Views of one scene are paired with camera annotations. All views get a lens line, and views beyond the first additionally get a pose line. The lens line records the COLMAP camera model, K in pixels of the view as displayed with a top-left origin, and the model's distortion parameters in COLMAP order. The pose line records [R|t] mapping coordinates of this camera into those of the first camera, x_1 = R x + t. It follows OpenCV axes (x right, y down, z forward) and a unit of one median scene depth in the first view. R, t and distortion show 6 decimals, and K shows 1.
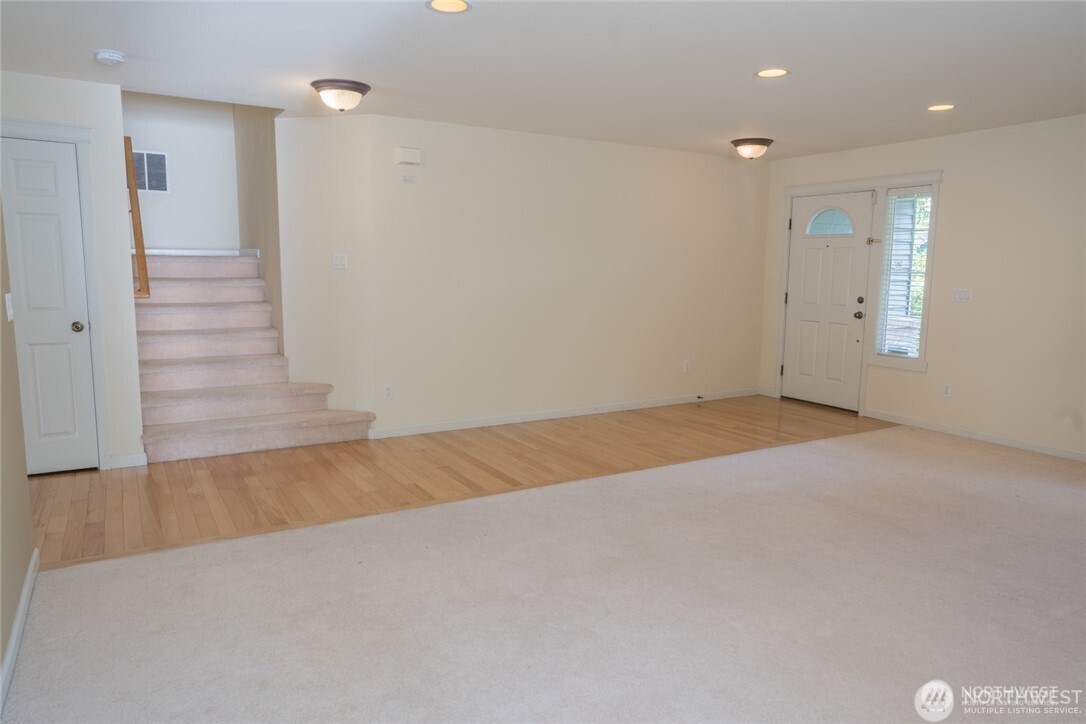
lens RADIAL K [[727.4, 0, 543.0], [0, 727.4, 362.0], [0, 0, 1]] dist [-0.037710, 0.050860]
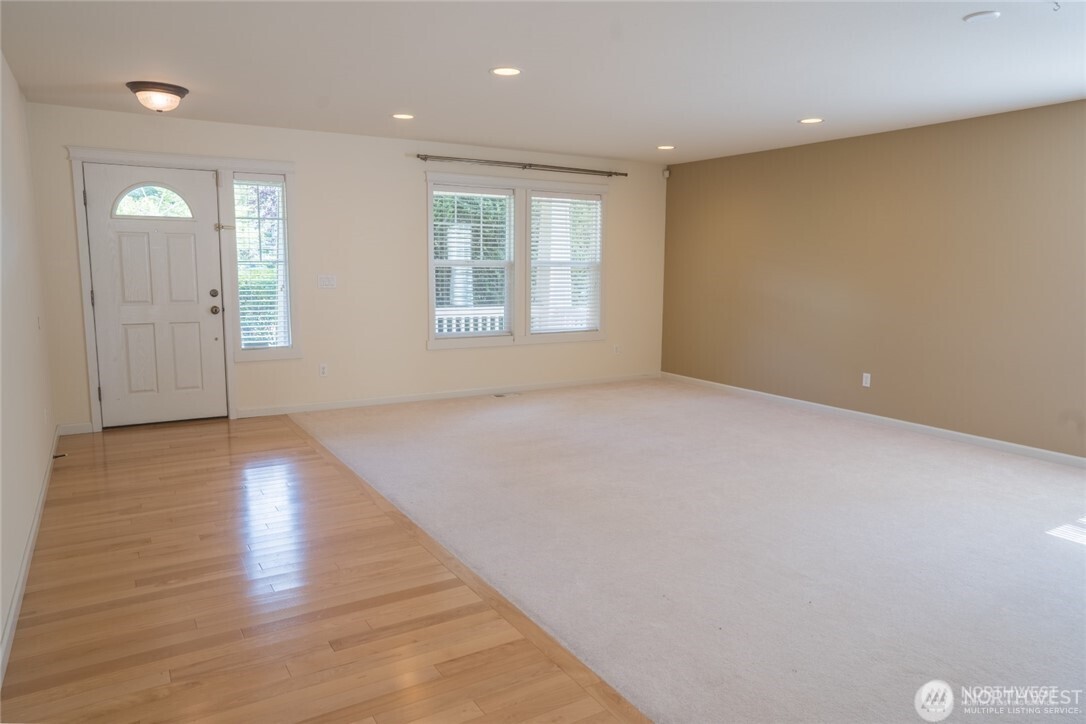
lens RADIAL K [[727.4, 0, 543.0], [0, 727.4, 362.0], [0, 0, 1]] dist [-0.037710, 0.050860]
pose [[-0.012861, -0.151213, 0.988418, -0.498635], [0.123949, 0.980634, 0.151635, -0.094205], [-0.992205, 0.124464, 0.006131, 0.649916]]
